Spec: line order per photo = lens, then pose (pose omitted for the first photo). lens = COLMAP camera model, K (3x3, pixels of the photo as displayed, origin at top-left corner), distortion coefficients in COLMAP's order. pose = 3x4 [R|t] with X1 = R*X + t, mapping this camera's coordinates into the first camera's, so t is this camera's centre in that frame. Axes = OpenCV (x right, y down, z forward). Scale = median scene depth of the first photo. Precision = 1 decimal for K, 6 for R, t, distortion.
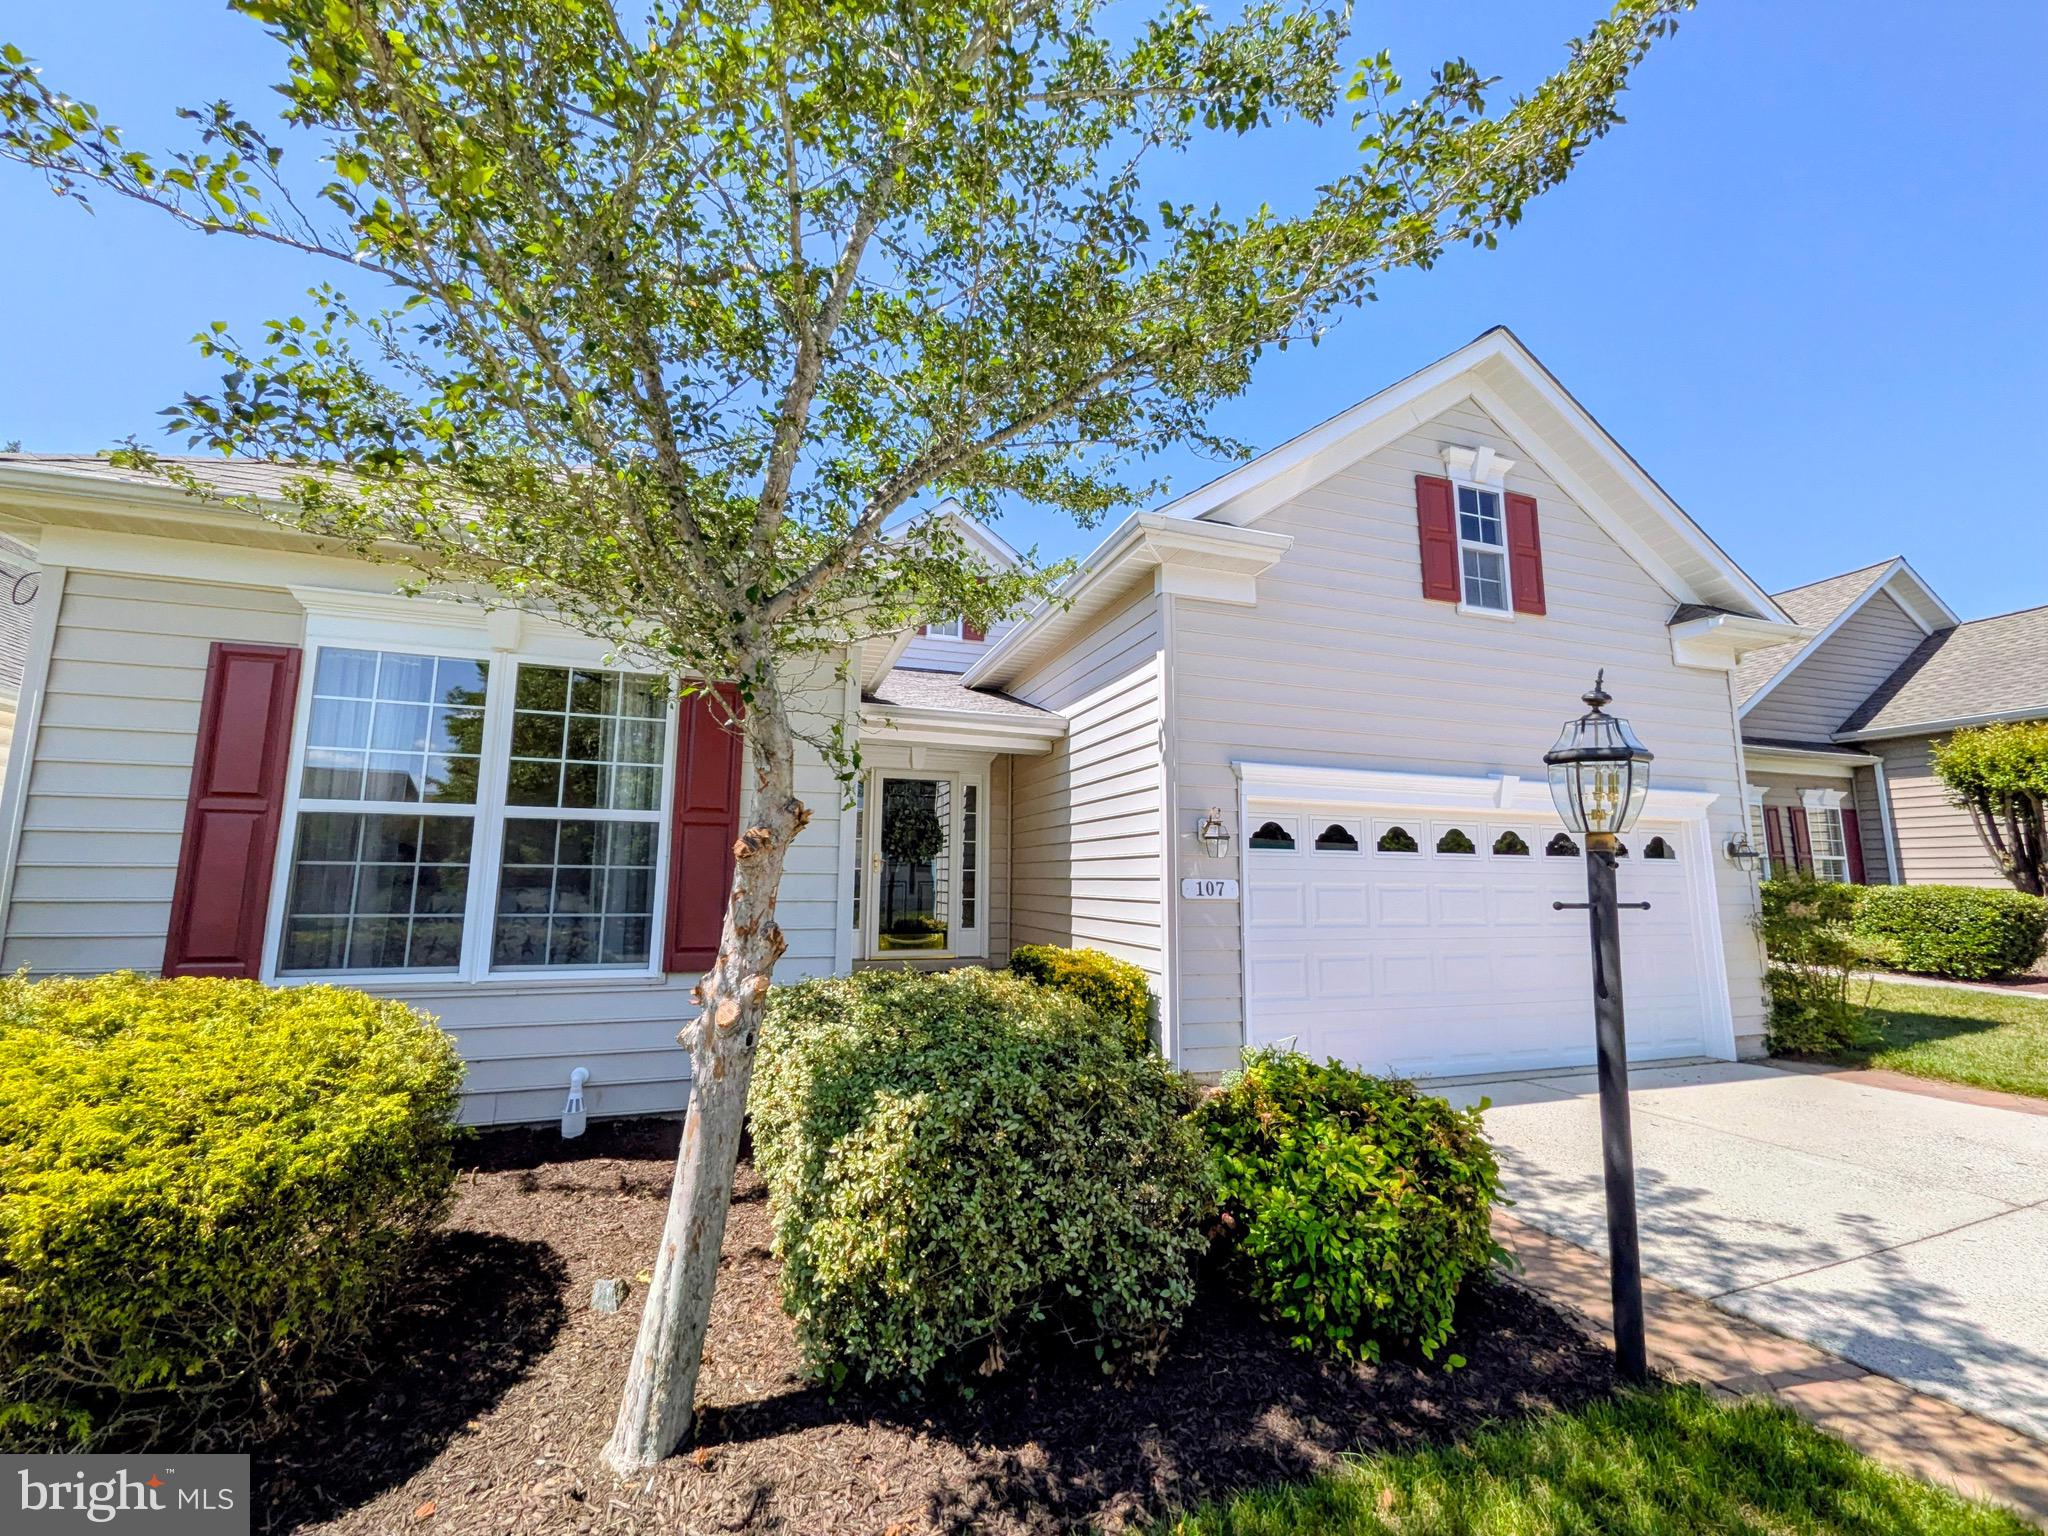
lens RADIAL K [[808.1, 0, 1018.1], [0, 808.1, 768.1], [0, 0, 1]] dist [0.006716, -0.000738]
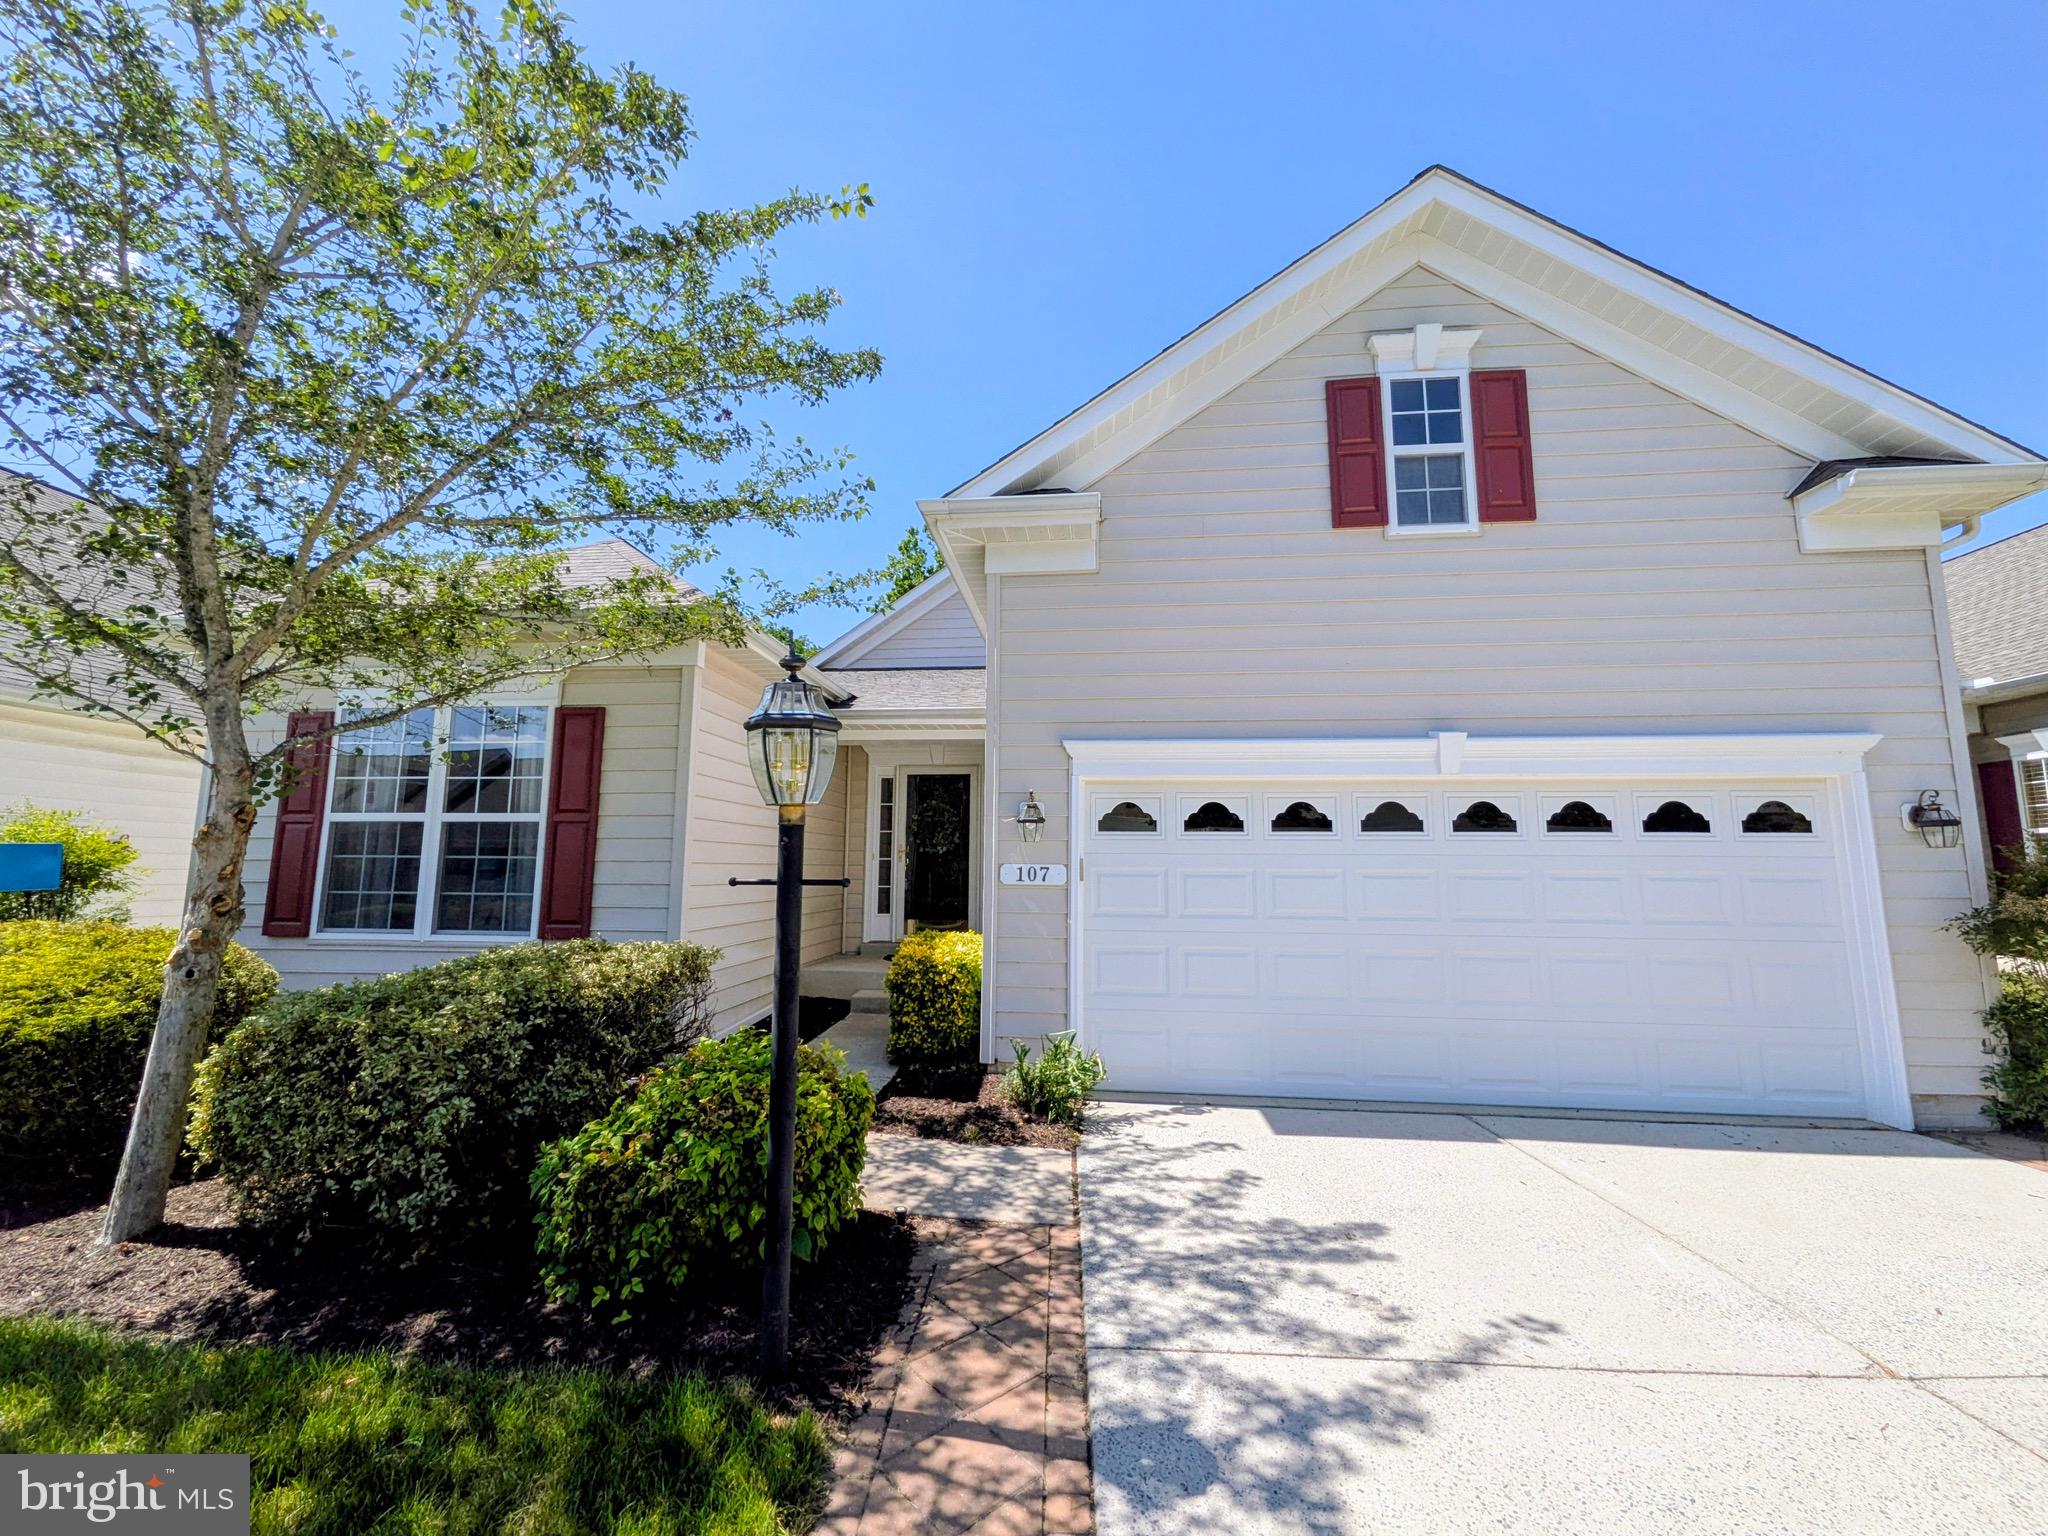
lens RADIAL K [[808.1, 0, 1018.1], [0, 808.1, 768.1], [0, 0, 1]] dist [0.006716, -0.000738]
pose [[0.910960, -0.056507, -0.408606, 0.572819], [0.059352, 0.998221, -0.005724, 0.025357], [0.408203, -0.019037, 0.912693, 0.105435]]
